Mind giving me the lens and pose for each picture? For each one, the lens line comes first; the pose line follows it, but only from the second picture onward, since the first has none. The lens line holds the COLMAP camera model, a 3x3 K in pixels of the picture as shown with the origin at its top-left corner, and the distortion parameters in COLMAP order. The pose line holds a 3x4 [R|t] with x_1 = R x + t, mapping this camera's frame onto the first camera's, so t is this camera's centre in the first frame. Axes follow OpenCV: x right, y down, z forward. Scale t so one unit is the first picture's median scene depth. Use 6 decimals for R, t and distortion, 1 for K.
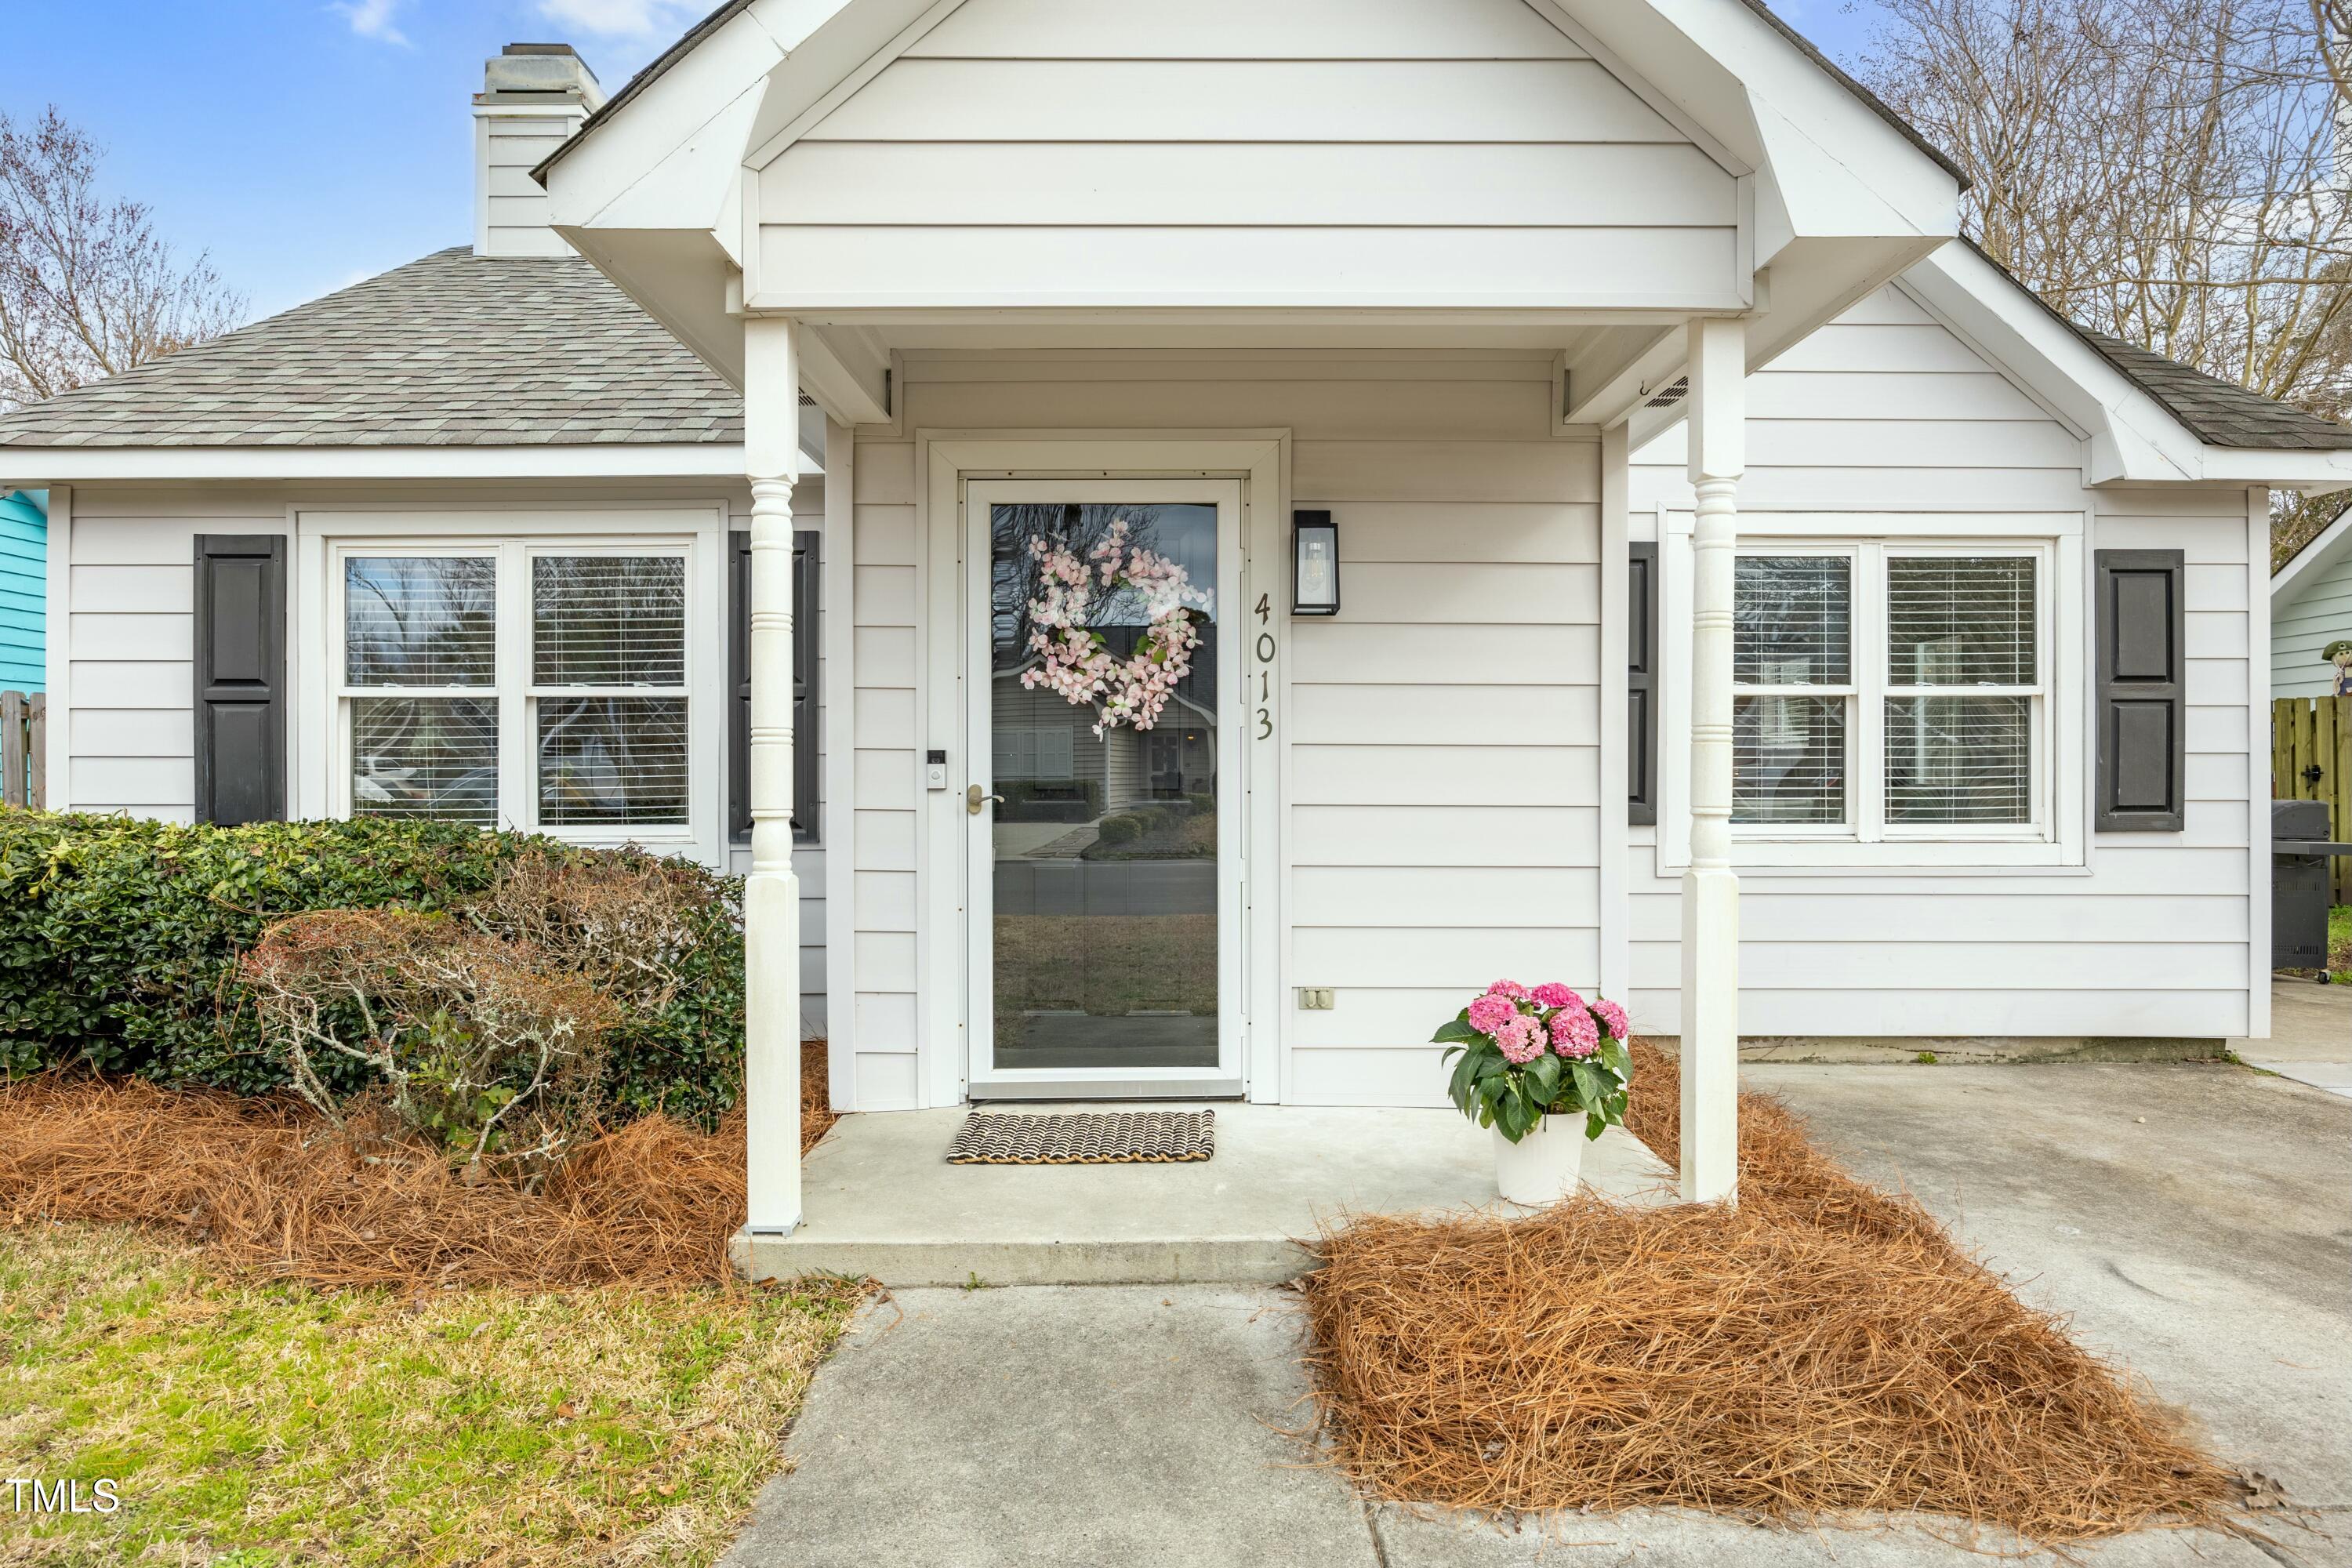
lens RADIAL K [[1058.1, 0, 1186.3], [0, 1058.1, 781.7], [0, 0, 1]] dist [-0.010960, 0.000448]
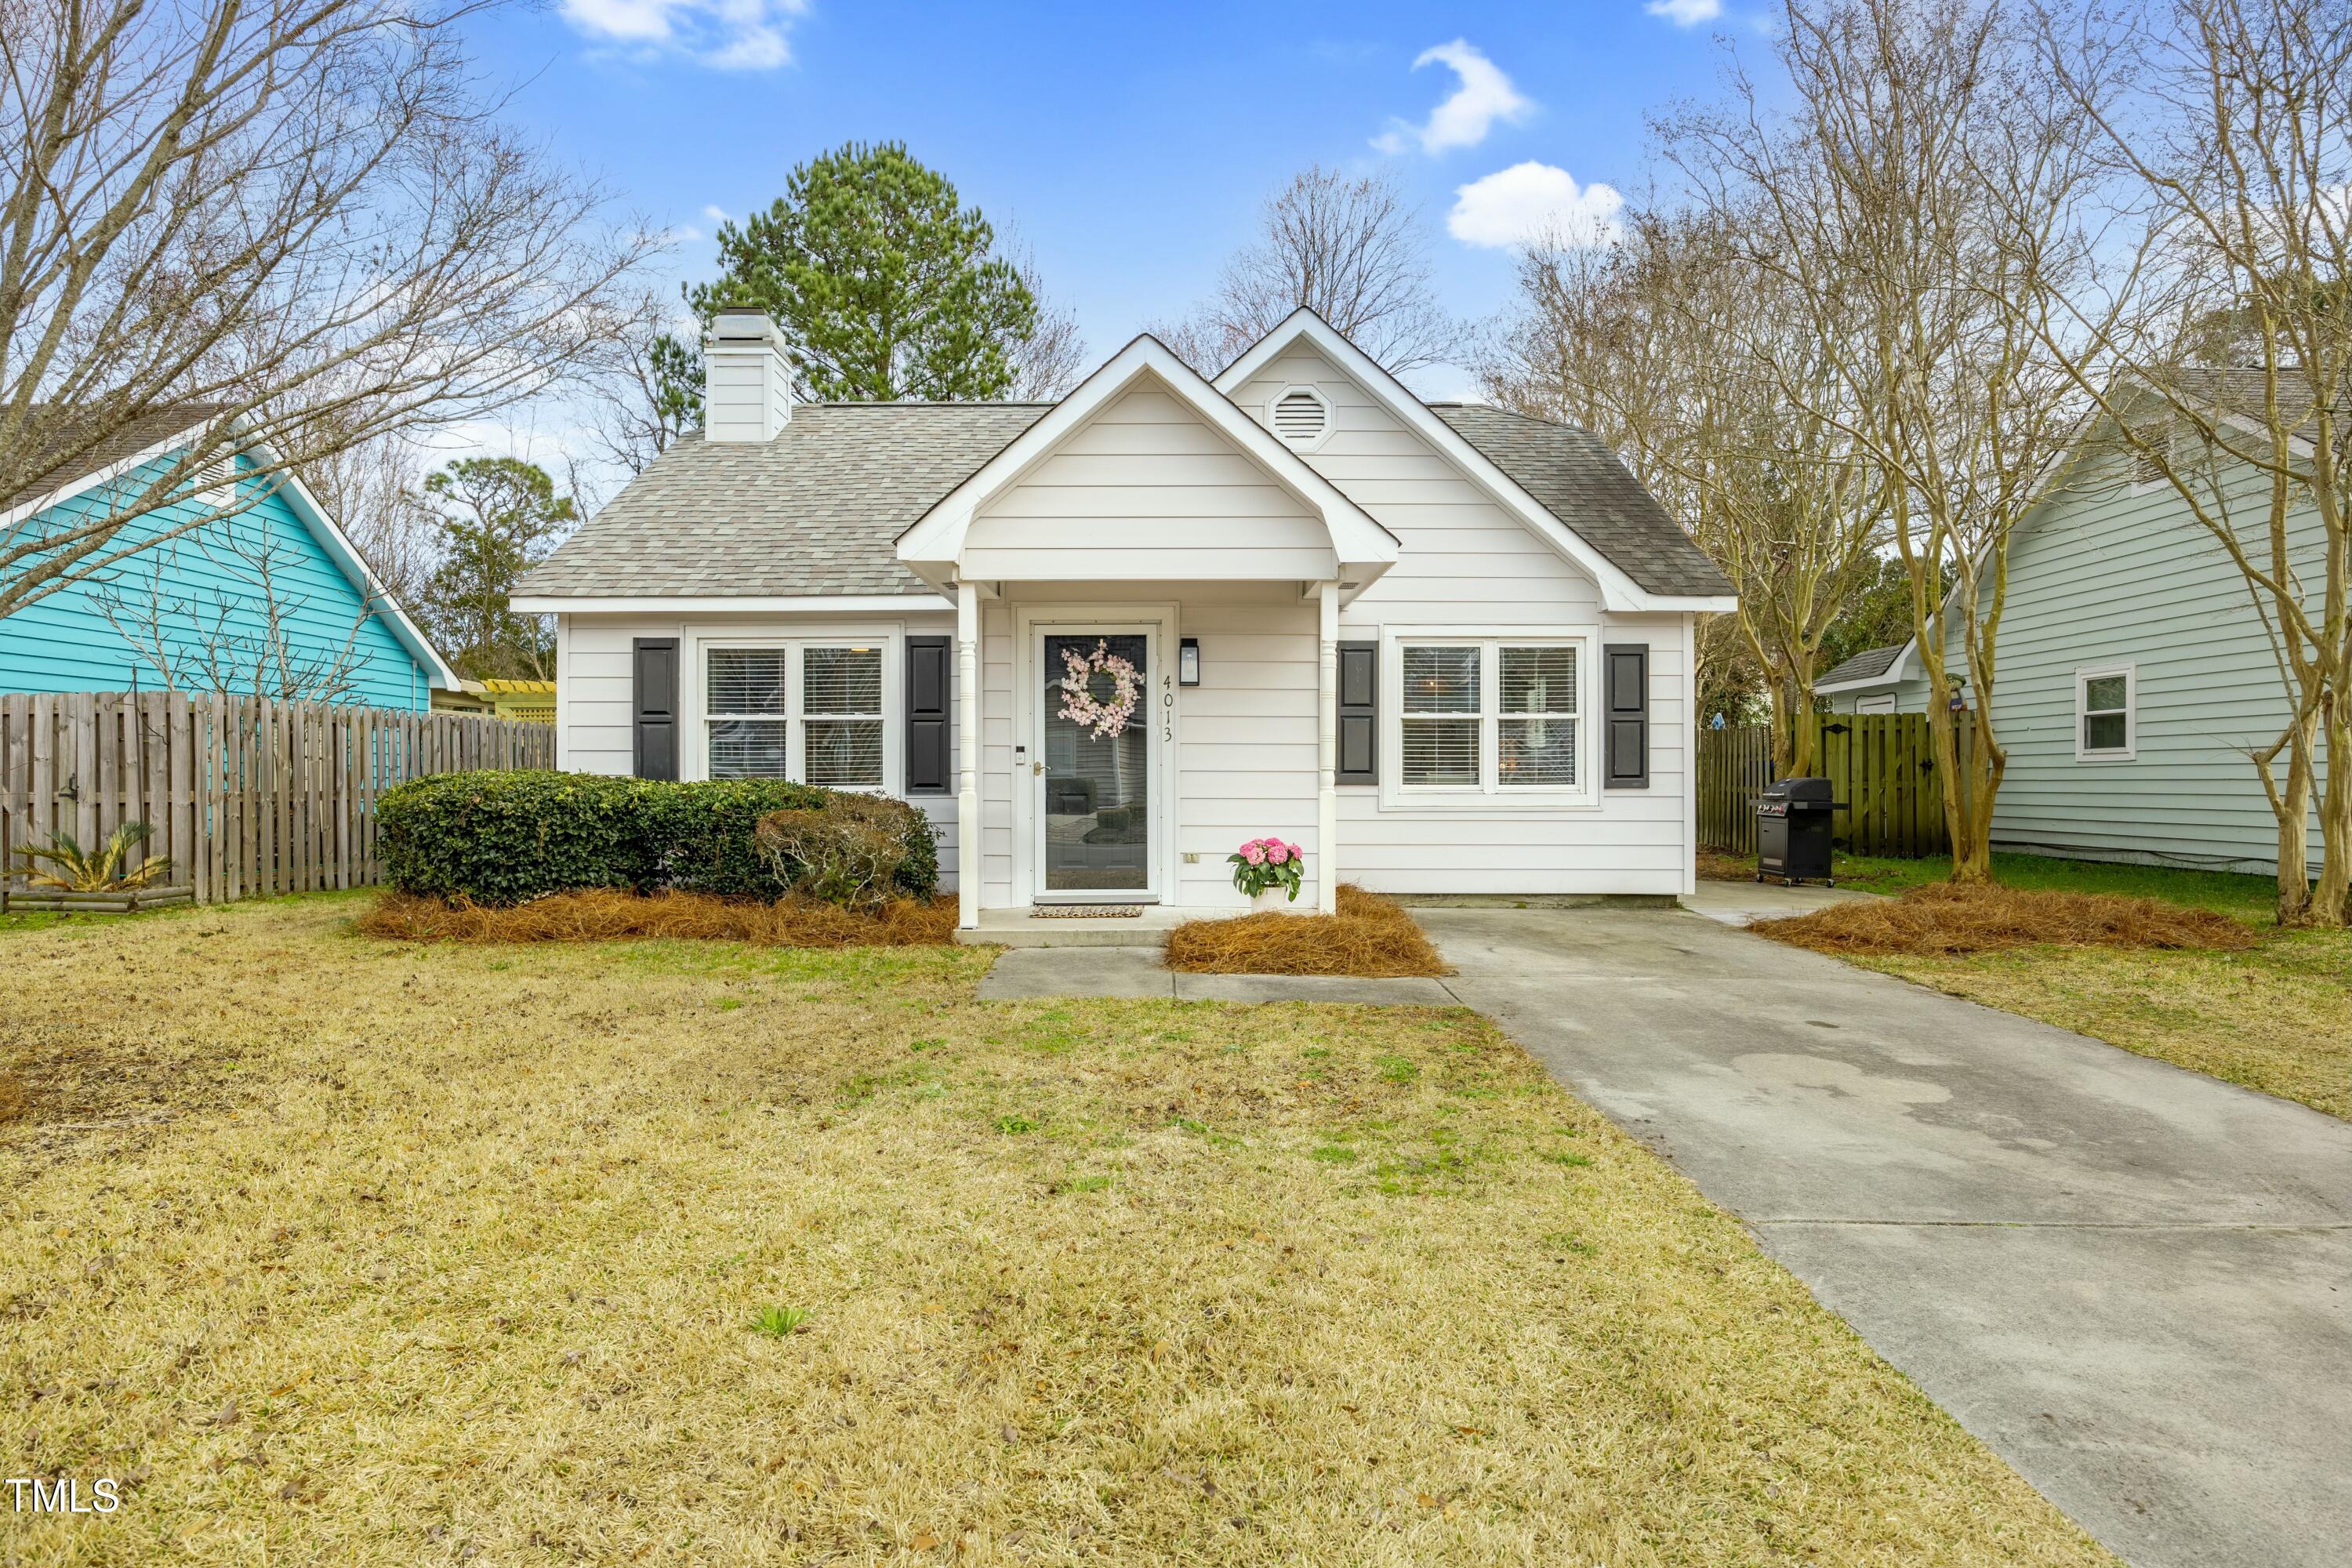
lens RADIAL K [[1010.1, 0, 1181.2], [0, 1010.1, 782.7], [0, 0, 1]] dist [-0.016737, 0.000614]
pose [[0.999999, -0.000767, -0.000884, 0.081920], [0.000767, 0.999999, 0.000685, 0.035835], [0.000883, -0.000686, 0.999999, -0.885022]]
